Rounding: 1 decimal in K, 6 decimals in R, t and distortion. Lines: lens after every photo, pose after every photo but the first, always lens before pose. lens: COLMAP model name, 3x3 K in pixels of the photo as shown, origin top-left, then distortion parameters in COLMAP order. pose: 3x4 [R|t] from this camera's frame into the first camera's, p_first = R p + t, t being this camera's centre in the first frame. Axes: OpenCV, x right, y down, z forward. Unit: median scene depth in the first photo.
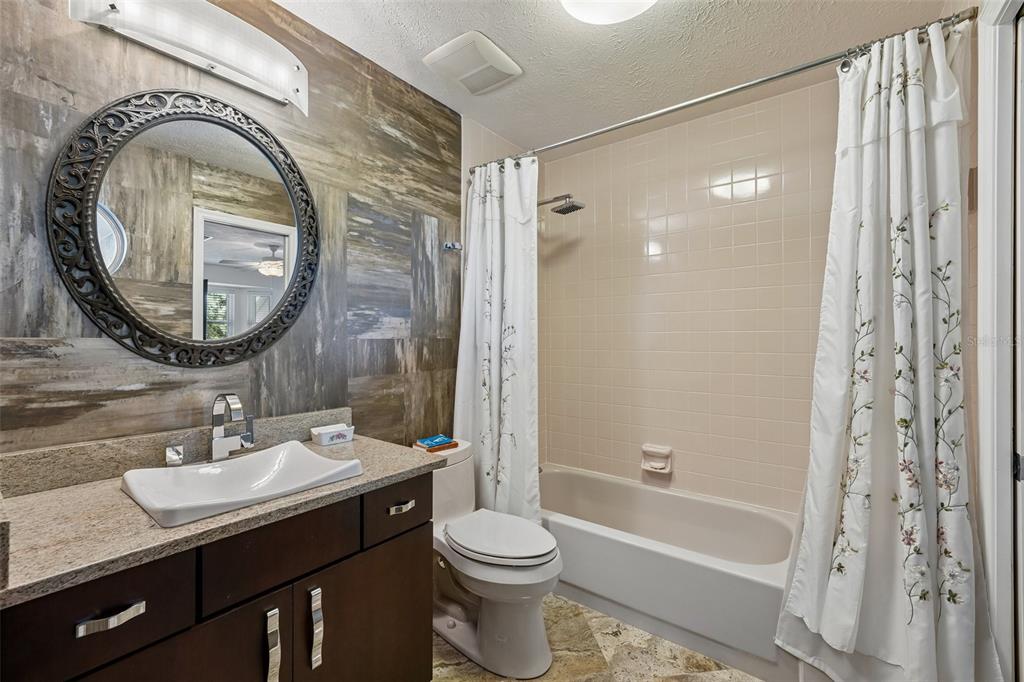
lens RADIAL K [[426.3, 0, 512.0], [0, 426.3, 341.0], [0, 0, 1]] dist [-0.002257, -0.000074]
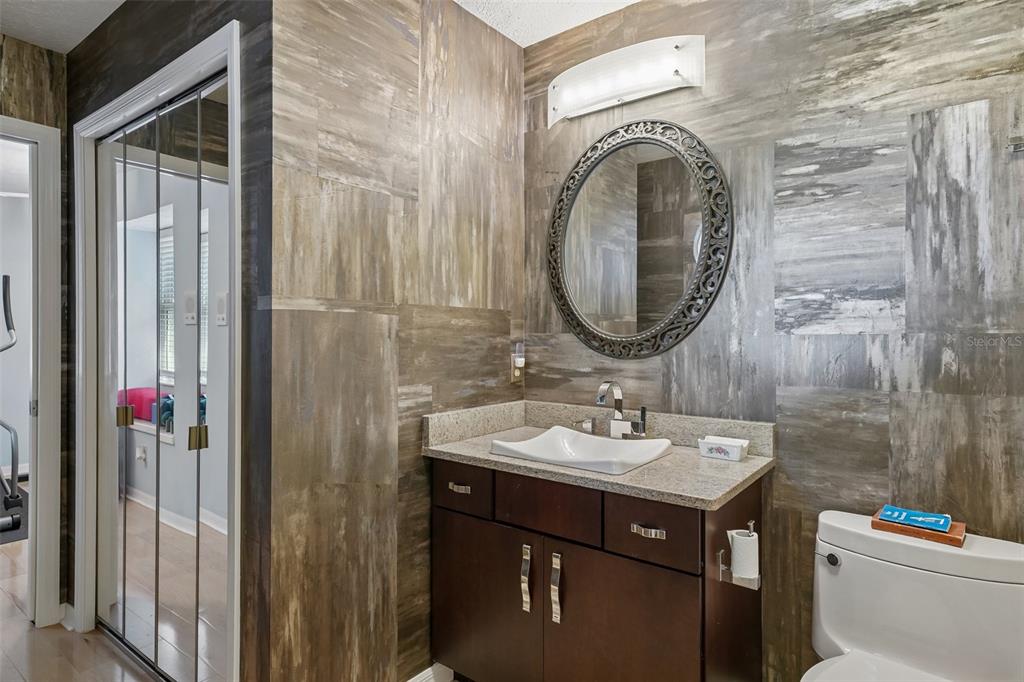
lens RADIAL K [[571.5, 0, 512.0], [0, 571.5, 341.0], [0, 0, 1]] dist [0.016499, -0.000162]
pose [[-0.005775, 0.007393, -0.999956, 0.689897], [-0.009378, 0.999928, 0.007447, 0.003852], [0.999939, 0.009421, -0.005705, 0.571718]]
